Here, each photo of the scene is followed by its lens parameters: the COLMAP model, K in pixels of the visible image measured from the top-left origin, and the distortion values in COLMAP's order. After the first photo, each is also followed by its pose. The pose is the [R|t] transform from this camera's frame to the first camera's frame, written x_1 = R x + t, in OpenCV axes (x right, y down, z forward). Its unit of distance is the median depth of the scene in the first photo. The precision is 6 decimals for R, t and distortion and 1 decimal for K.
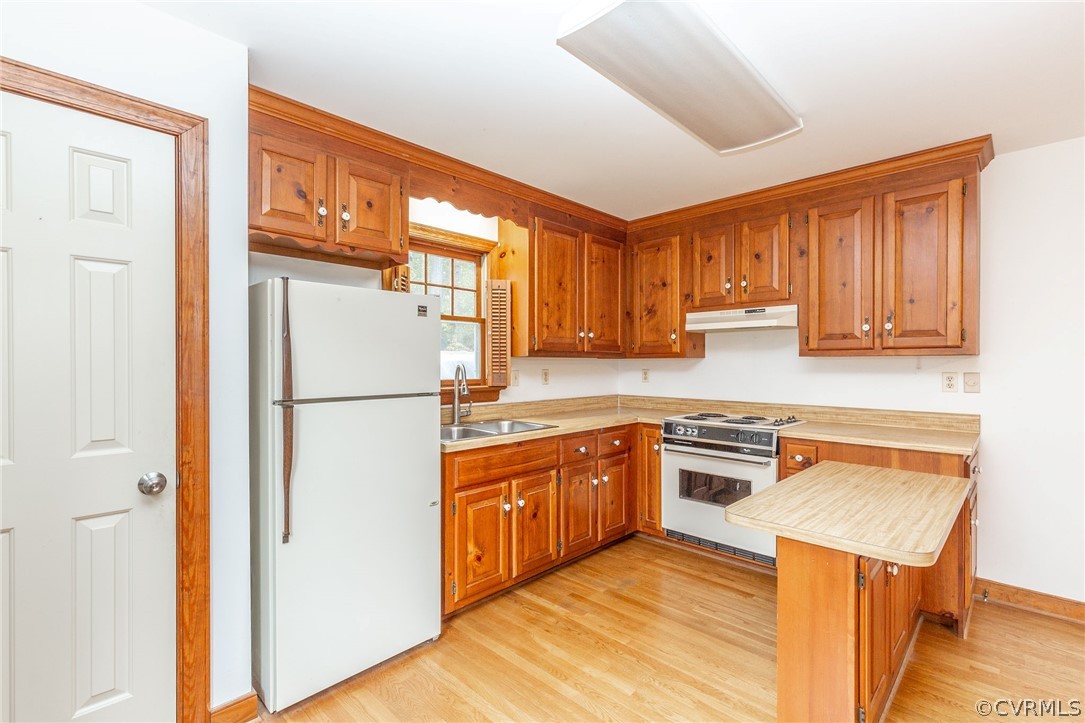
lens RADIAL K [[490.3, 0, 534.1], [0, 490.3, 365.8], [0, 0, 1]] dist [0.012303, -0.003049]
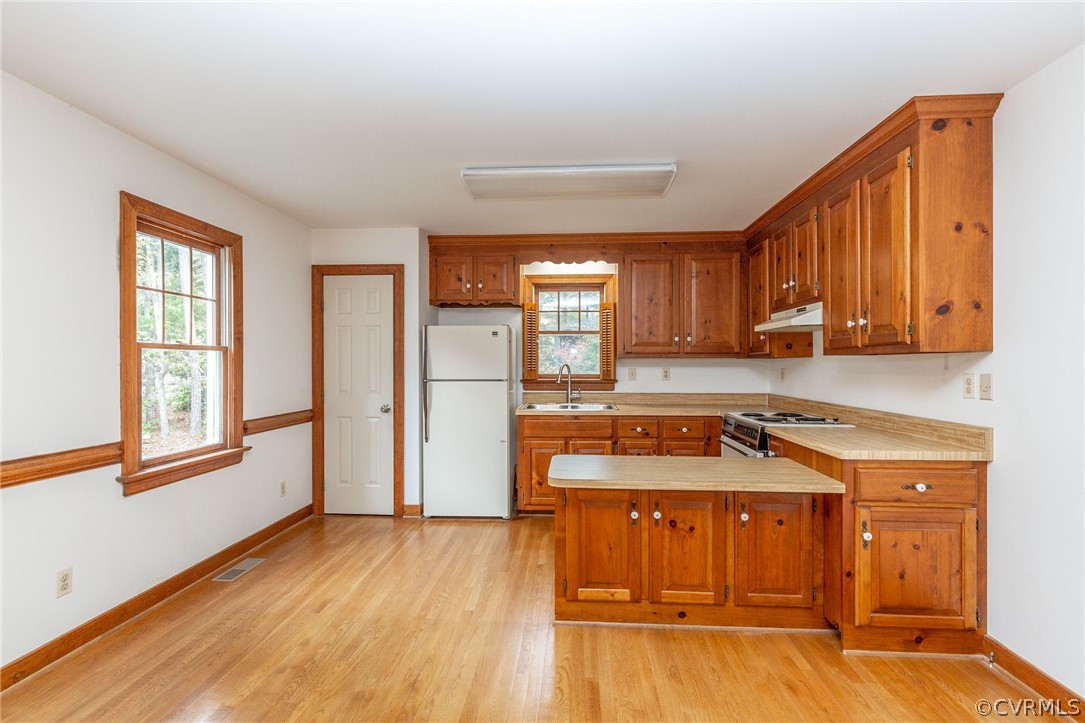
lens RADIAL K [[490.3, 0, 542.0], [0, 490.3, 363.7], [0, 0, 1]] dist [0.012303, -0.003049]
pose [[0.655160, 0.000564, -0.755490, 0.977678], [-0.003837, 0.999989, -0.002580, 0.001521], [0.755480, 0.004589, 0.655155, -0.047922]]
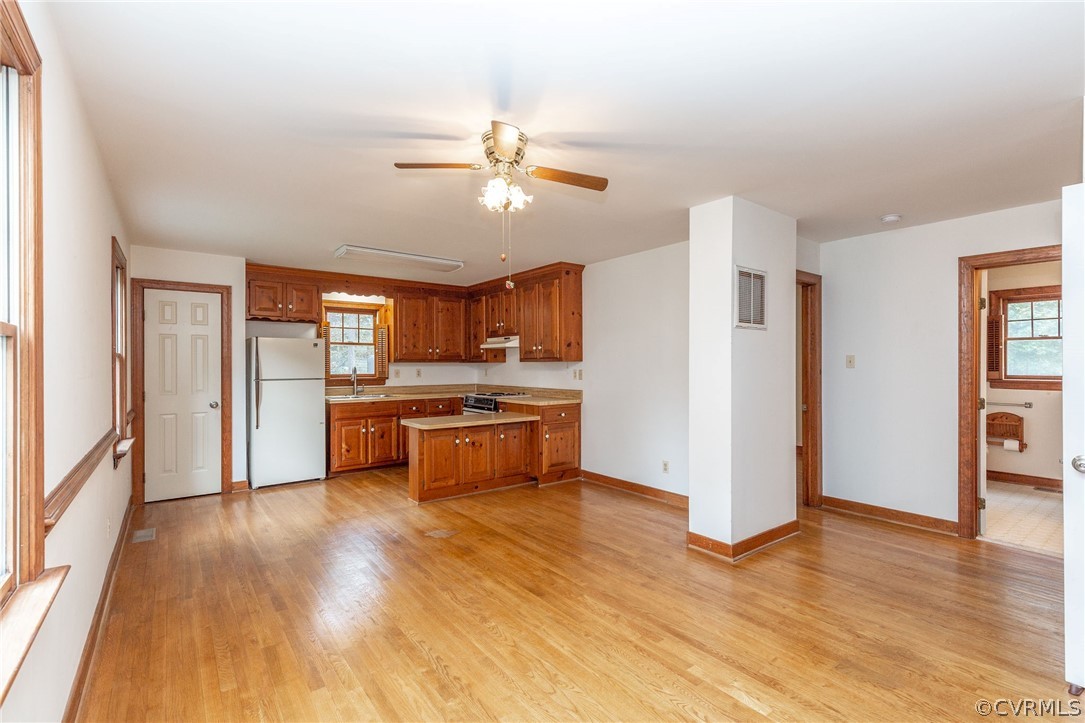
lens RADIAL K [[490.3, 0, 530.4], [0, 490.3, 361.9], [0, 0, 1]] dist [0.012303, -0.003049]
pose [[0.987017, -0.003676, -0.160572, 0.968536], [0.002066, 0.999946, -0.010193, 0.000770], [0.160601, 0.009729, 0.986971, -0.999509]]
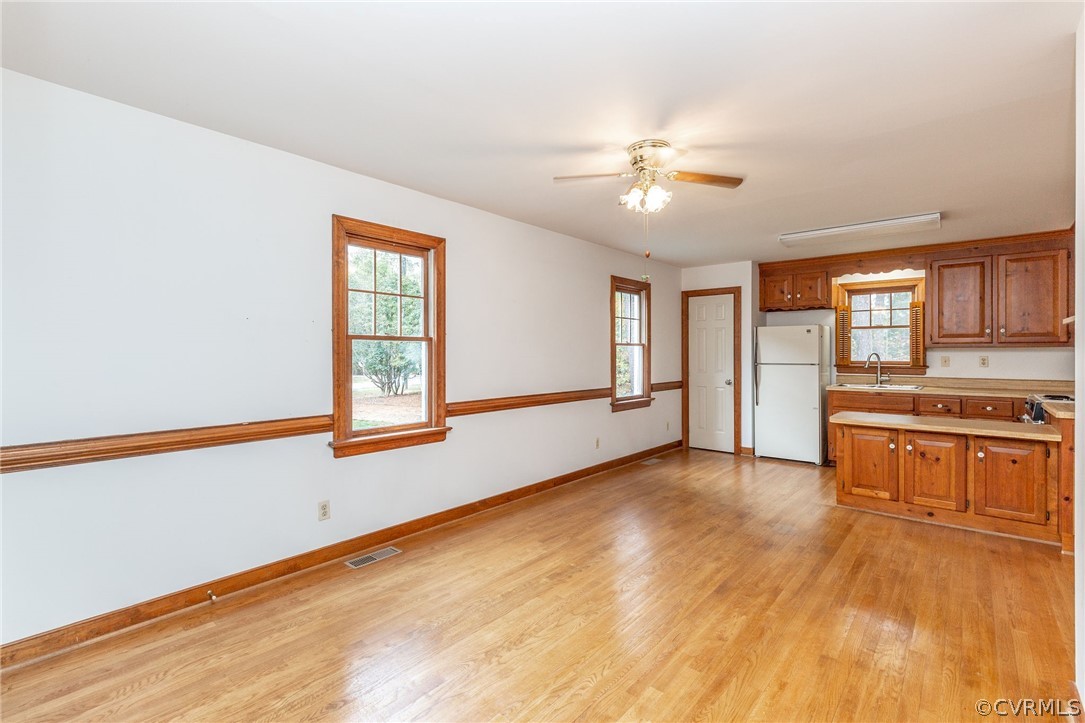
lens RADIAL K [[490.3, 0, 546.4], [0, 490.3, 353.2], [0, 0, 1]] dist [0.012303, -0.003049]
pose [[0.071503, 0.001974, -0.997438, 1.727720], [-0.004416, 0.999989, 0.001662, 0.002660], [0.997431, 0.004285, 0.071511, -0.424012]]
